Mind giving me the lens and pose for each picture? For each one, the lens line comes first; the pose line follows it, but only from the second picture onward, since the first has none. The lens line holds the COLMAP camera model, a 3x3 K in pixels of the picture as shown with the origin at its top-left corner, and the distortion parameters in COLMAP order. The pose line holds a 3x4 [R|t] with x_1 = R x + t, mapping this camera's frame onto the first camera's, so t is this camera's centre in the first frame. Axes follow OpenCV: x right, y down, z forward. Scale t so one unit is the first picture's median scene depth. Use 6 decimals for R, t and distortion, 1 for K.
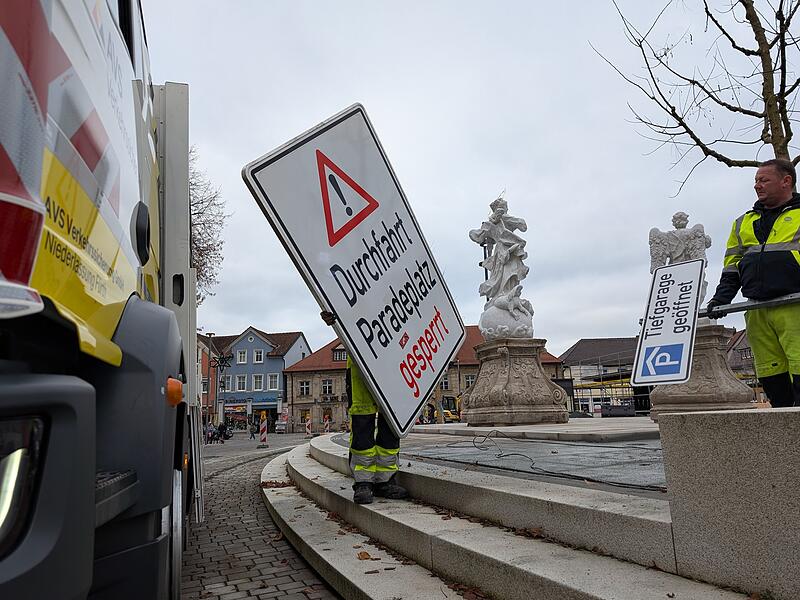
lens RADIAL K [[562.2, 0, 400.0], [0, 562.2, 300.0], [0, 0, 1]] dist [0.006231, 0.000751]
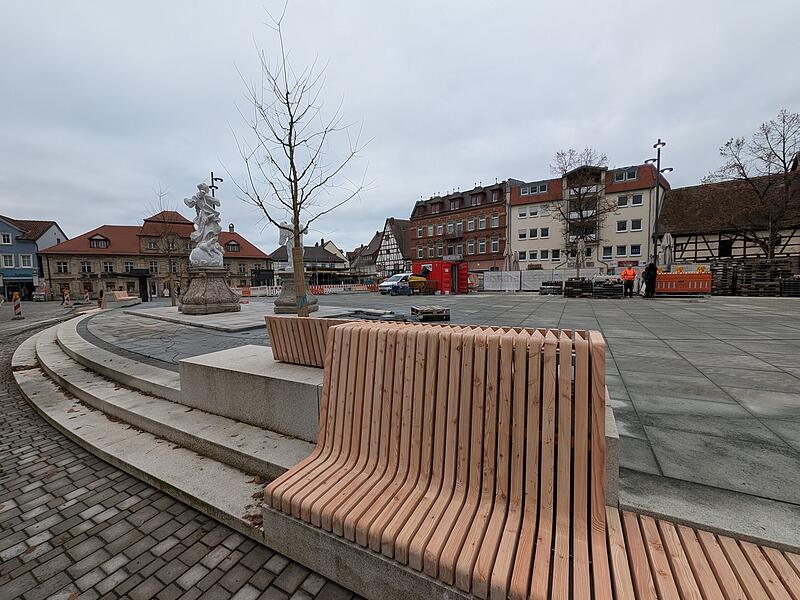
lens RADIAL K [[326.3, 0, 400.0], [0, 326.3, 300.0], [0, 0, 1]] dist [0.001749, -0.004641]
pose [[0.806935, -0.021765, 0.590239, 0.067374], [-0.126296, 0.969849, 0.208426, -0.121018], [-0.576980, -0.242731, 0.779857, -0.199317]]
